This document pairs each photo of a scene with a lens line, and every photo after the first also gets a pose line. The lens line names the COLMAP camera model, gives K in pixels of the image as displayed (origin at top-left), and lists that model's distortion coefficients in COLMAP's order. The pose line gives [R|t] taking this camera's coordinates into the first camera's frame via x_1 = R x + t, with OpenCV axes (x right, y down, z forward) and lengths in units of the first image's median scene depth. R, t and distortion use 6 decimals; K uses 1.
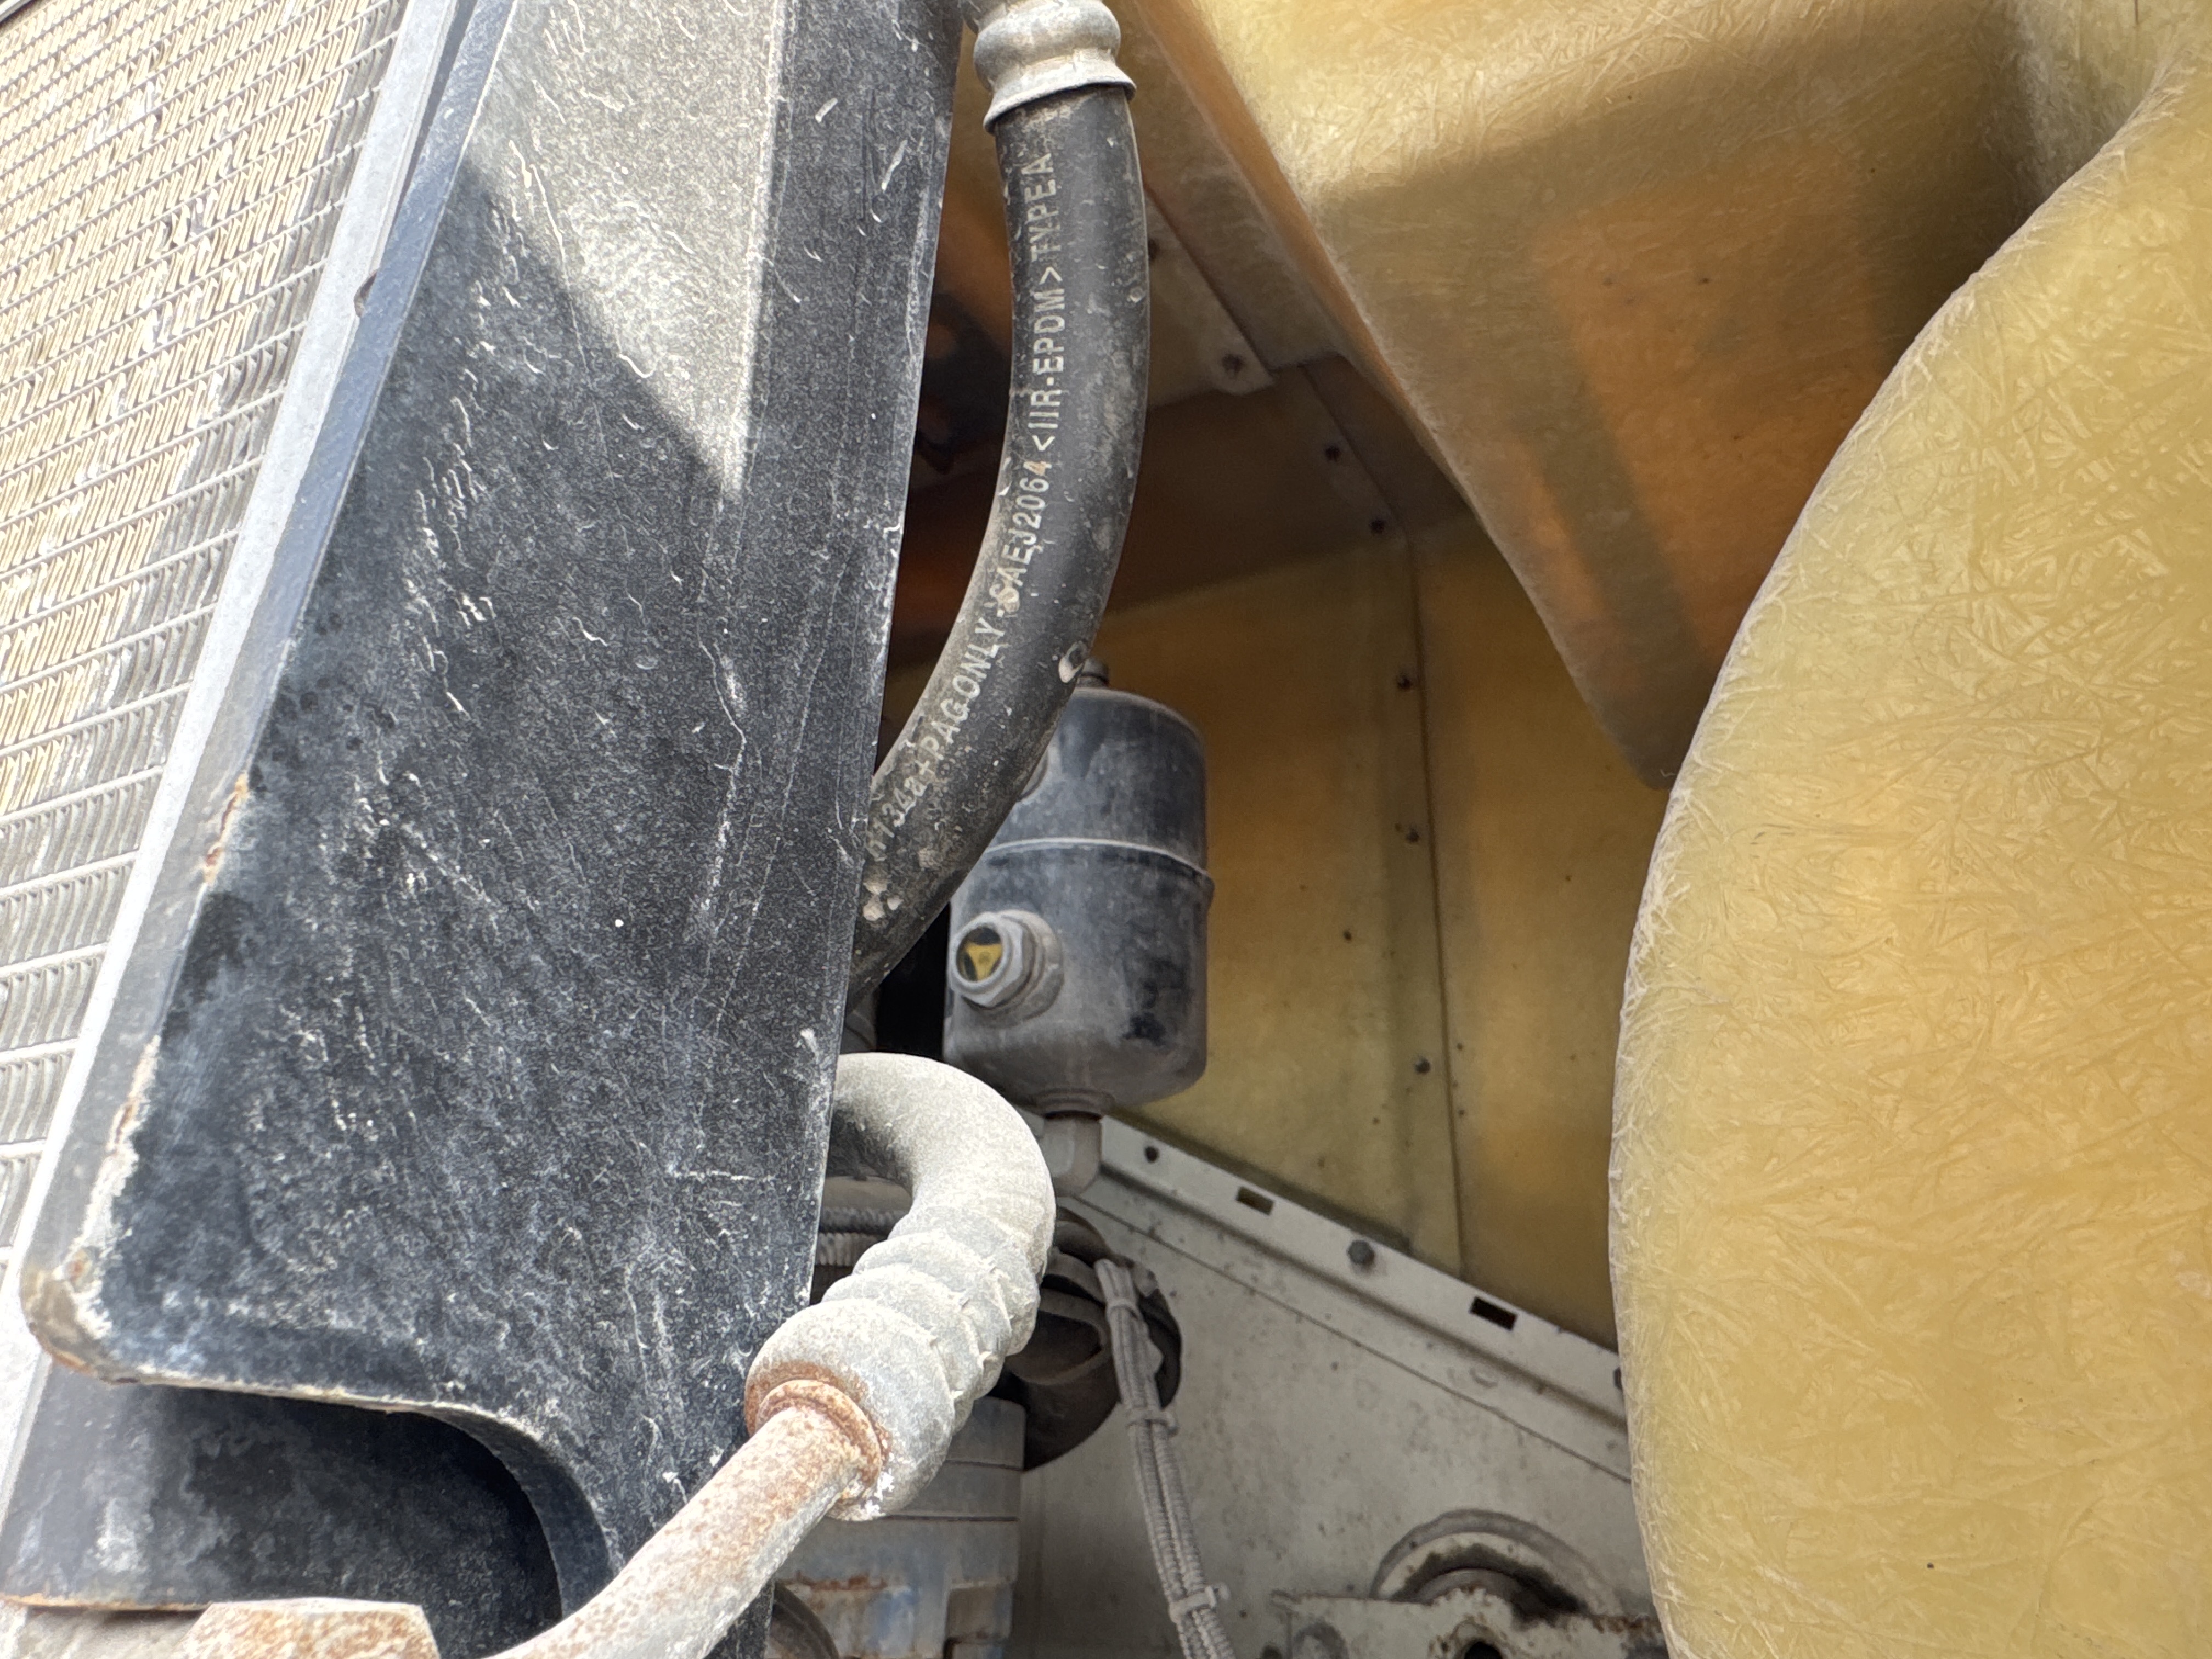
lens RADIAL K [[1491.4, 0, 1106.0], [0, 1491.4, 829.5], [0, 0, 1]] dist [0.001407, 0.118661]
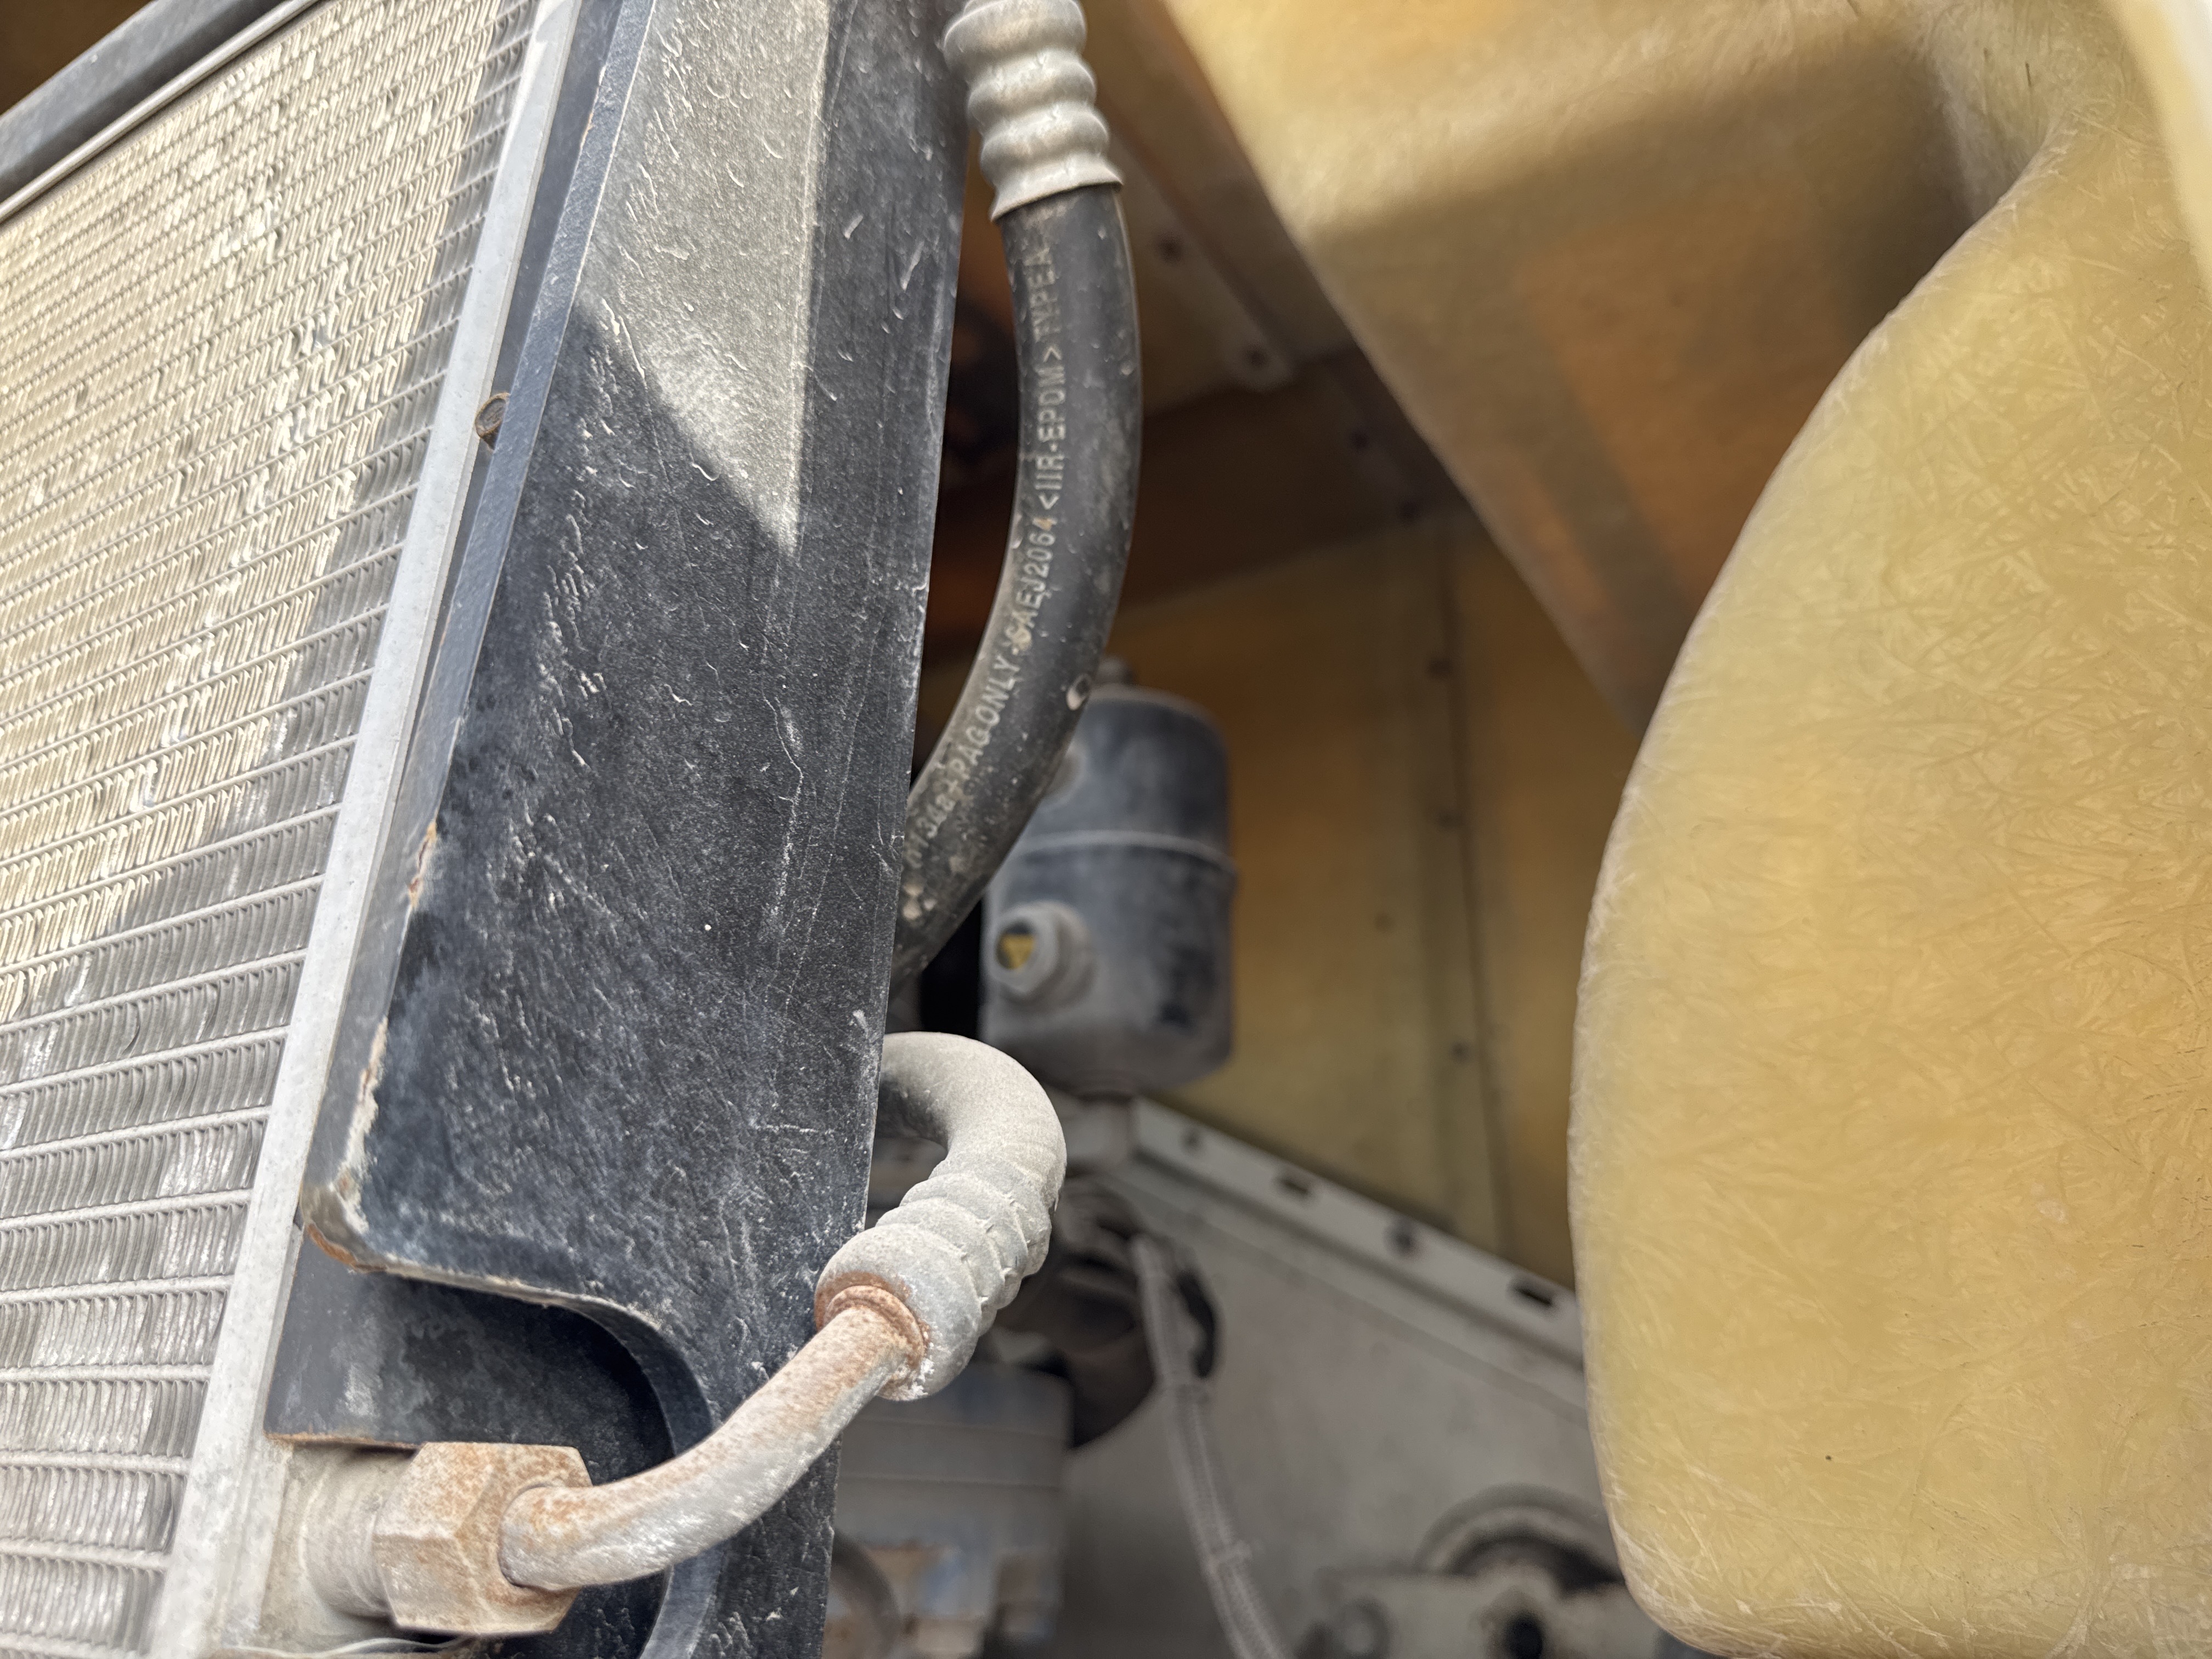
lens RADIAL K [[1536.9, 0, 1106.0], [0, 1536.9, 829.5], [0, 0, 1]] dist [0.118091, 0.002181]
pose [[0.999264, -0.021201, -0.031955, 0.038829], [0.021498, 0.999728, 0.008999, -0.017858], [0.031756, -0.009679, 0.999449, -0.215150]]
